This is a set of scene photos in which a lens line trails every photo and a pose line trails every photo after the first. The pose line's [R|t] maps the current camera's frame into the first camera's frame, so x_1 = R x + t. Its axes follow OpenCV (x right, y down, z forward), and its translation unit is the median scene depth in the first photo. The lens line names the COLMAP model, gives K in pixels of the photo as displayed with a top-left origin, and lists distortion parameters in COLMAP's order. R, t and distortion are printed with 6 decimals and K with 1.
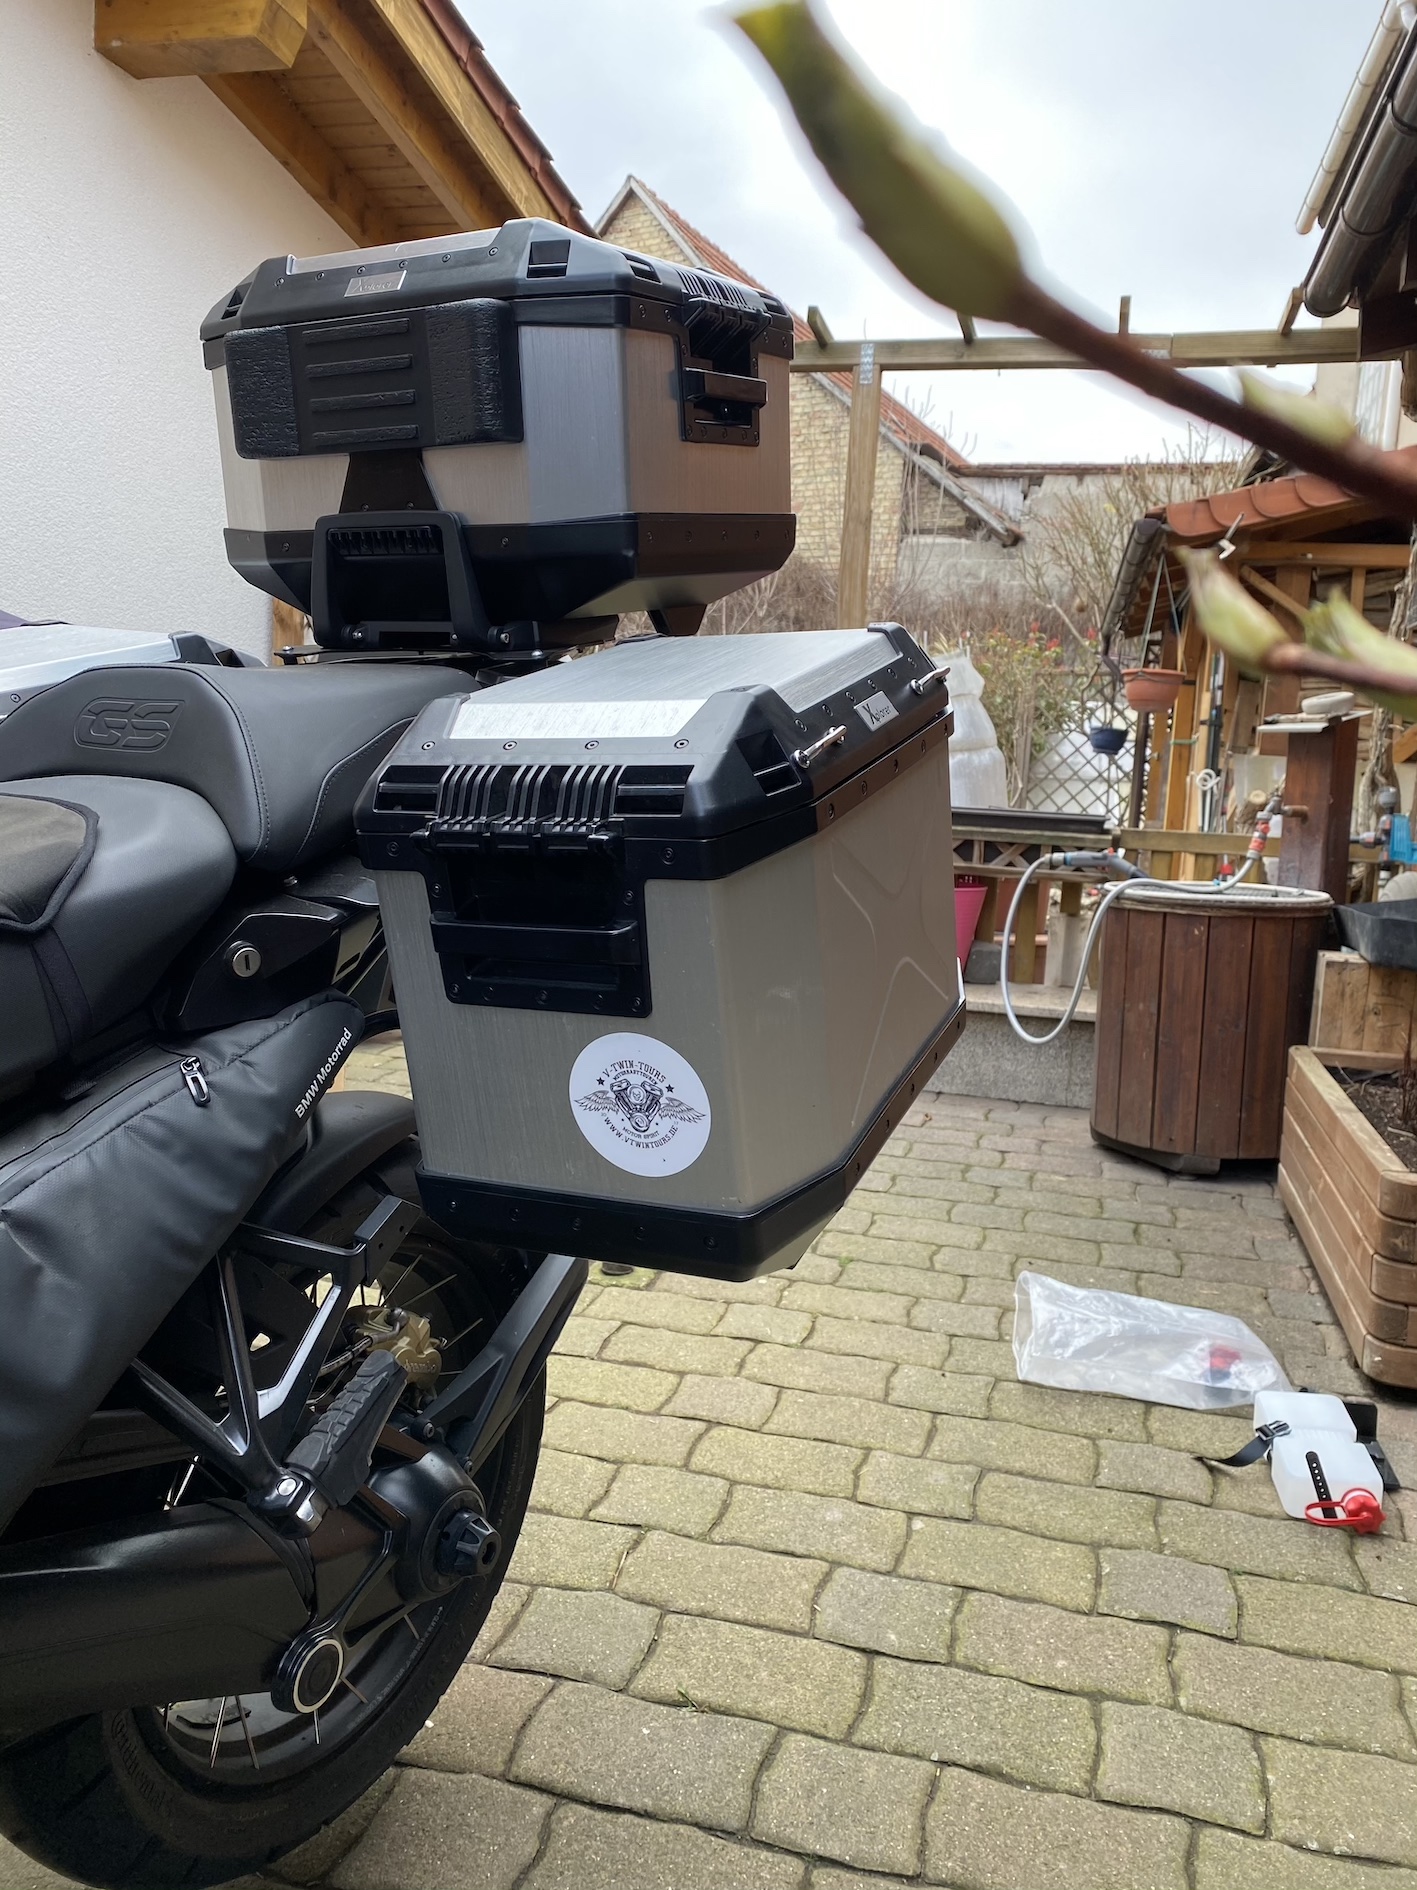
lens RADIAL K [[1439.5, 0, 701.9], [0, 1439.5, 942.5], [0, 0, 1]] dist [0.014247, -0.018885]
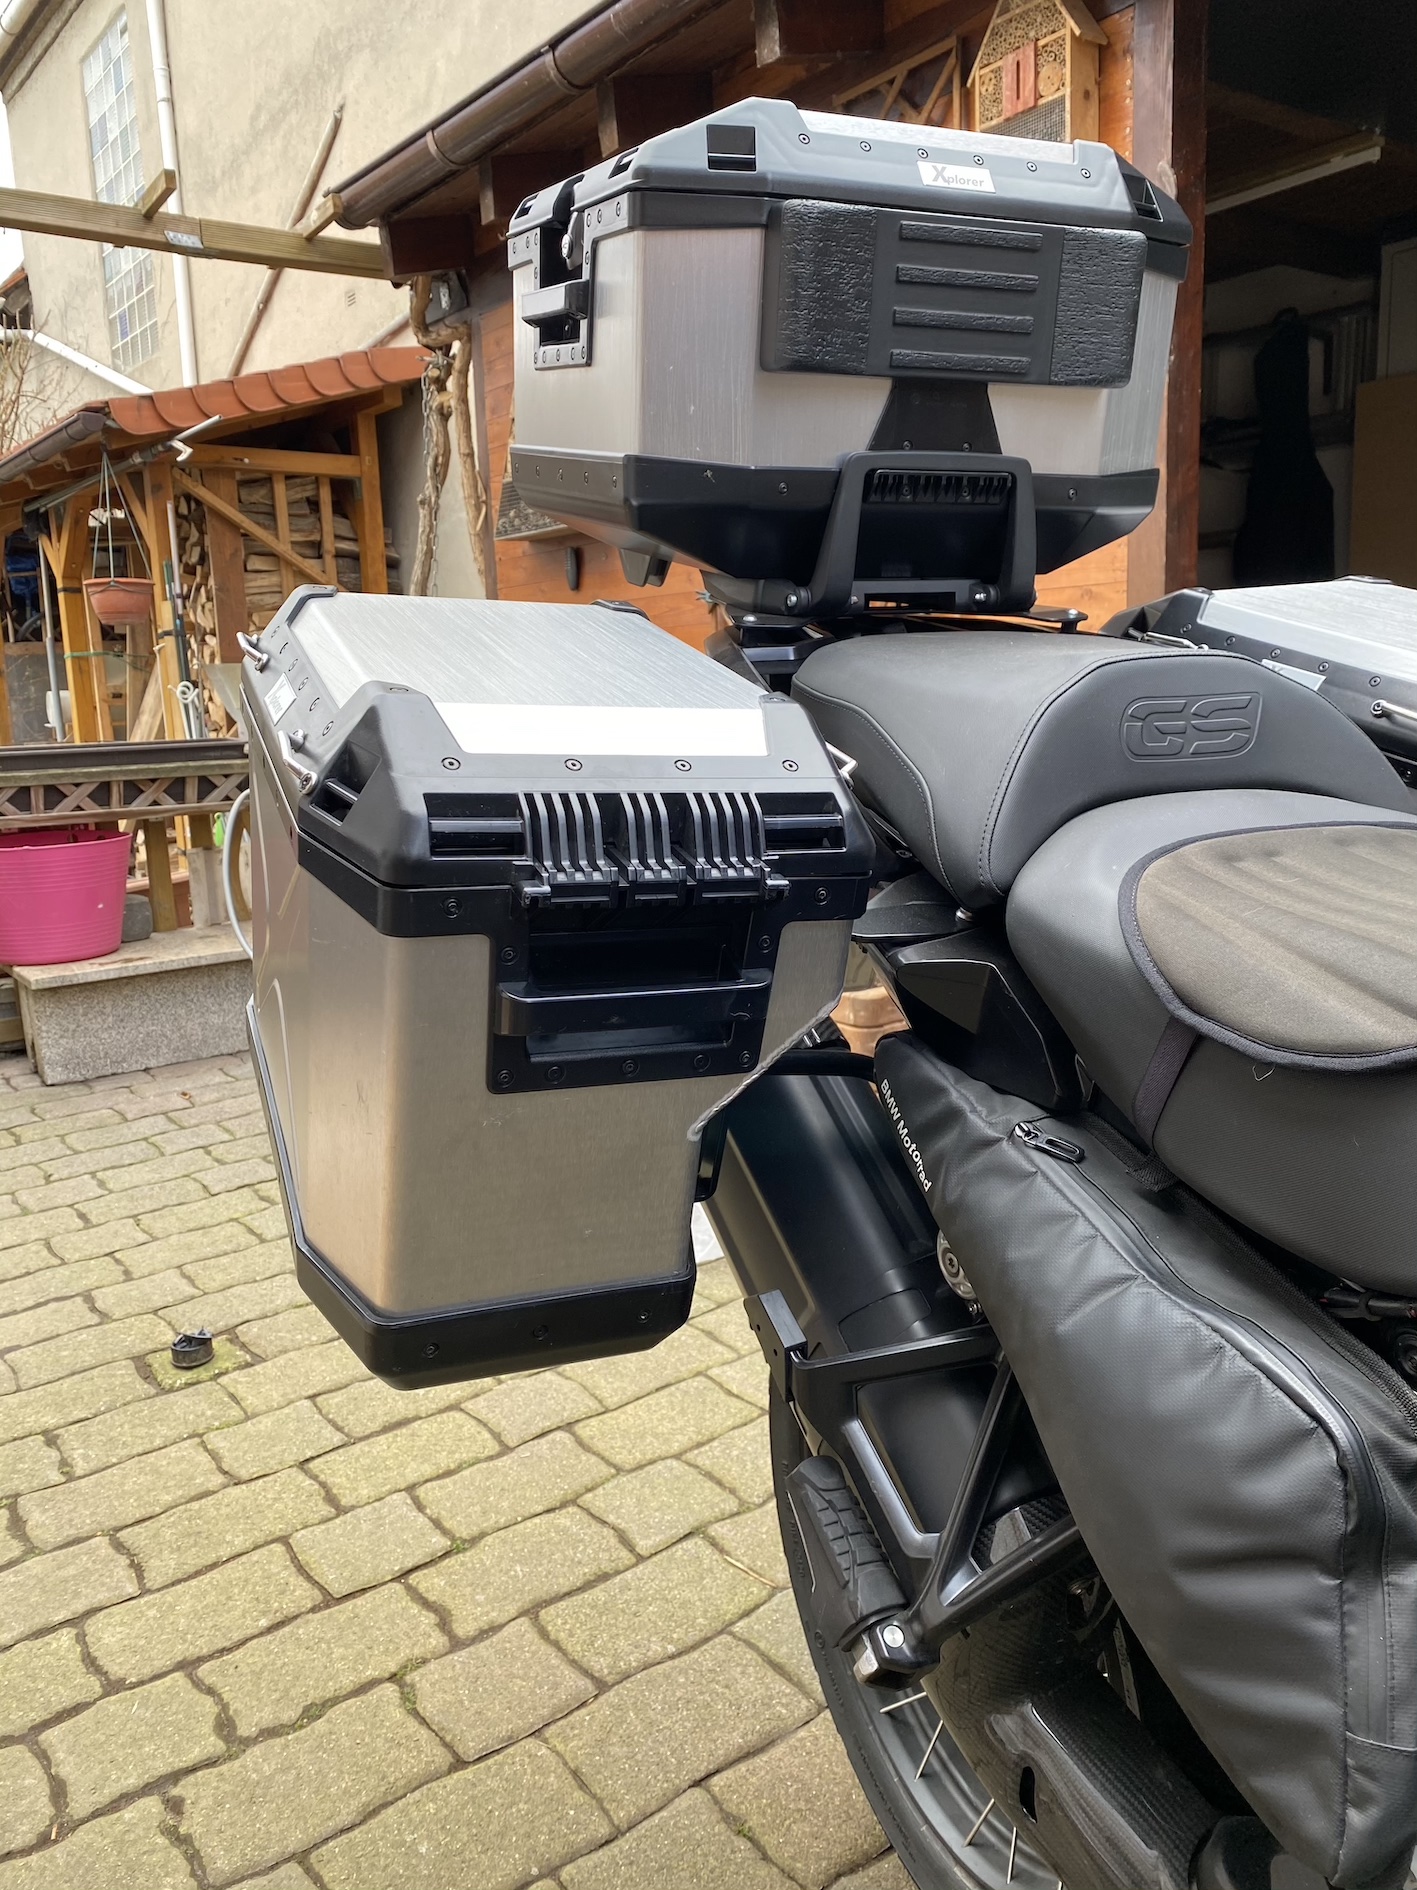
lens RADIAL K [[1439.5, 0, 709.4], [0, 1439.5, 946.5], [0, 0, 1]] dist [0.014247, -0.018885]
pose [[0.607883, -0.216649, 0.763899, -0.326011], [0.160216, 0.975736, 0.149233, -0.052559], [-0.777695, 0.031673, 0.627844, 0.187069]]
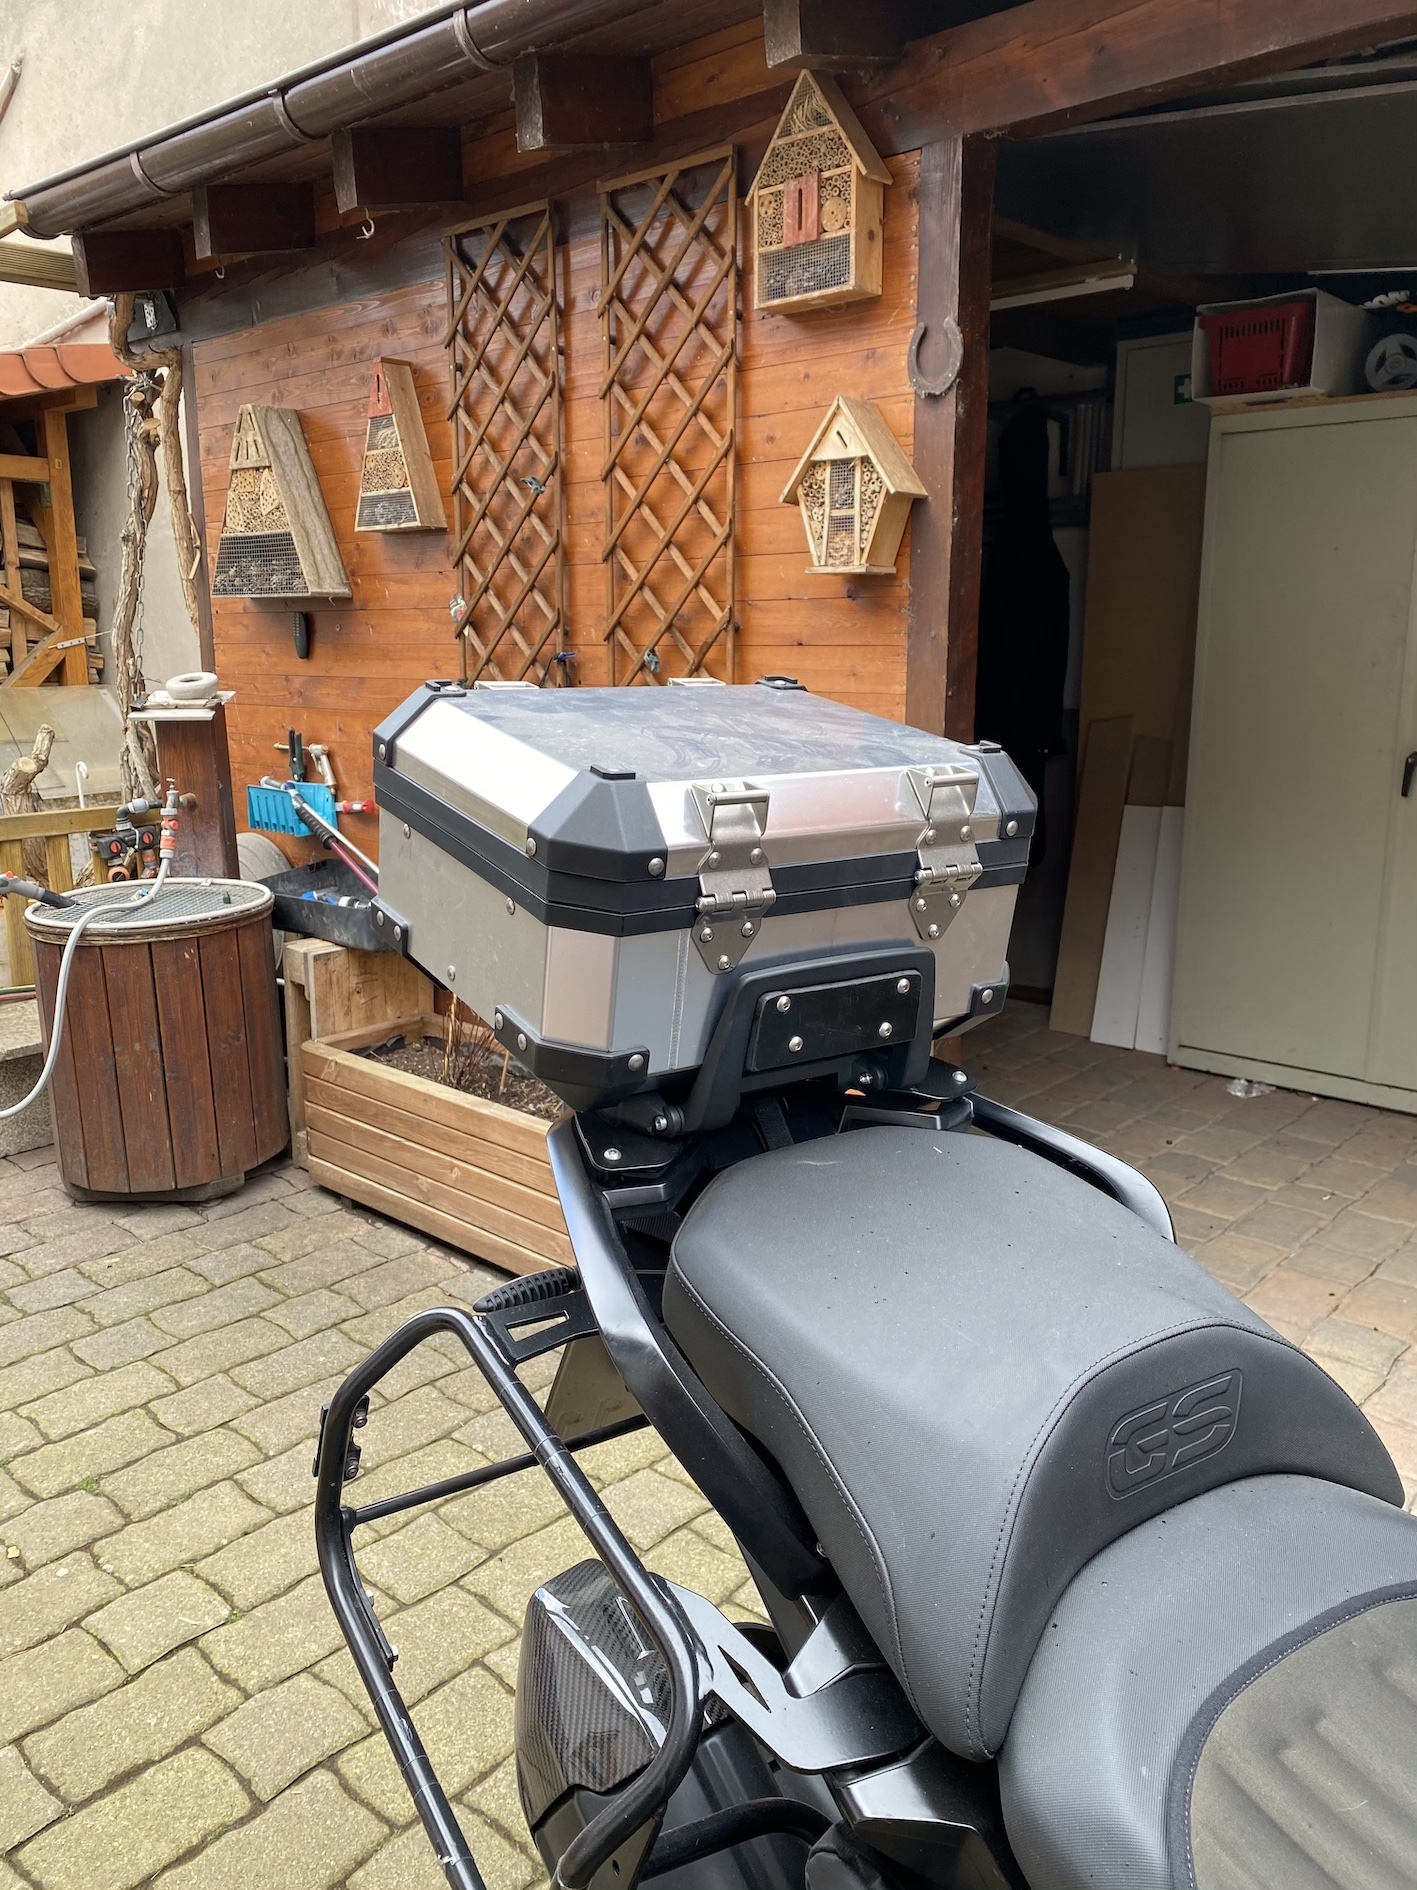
lens RADIAL K [[1439.5, 0, 713.9], [0, 1439.5, 930.6], [0, 0, 1]] dist [0.014247, -0.018885]
pose [[0.445510, -0.235088, 0.863861, -0.277757], [0.127379, 0.971737, 0.198753, -0.148104], [-0.886169, 0.021491, 0.462863, 0.231873]]
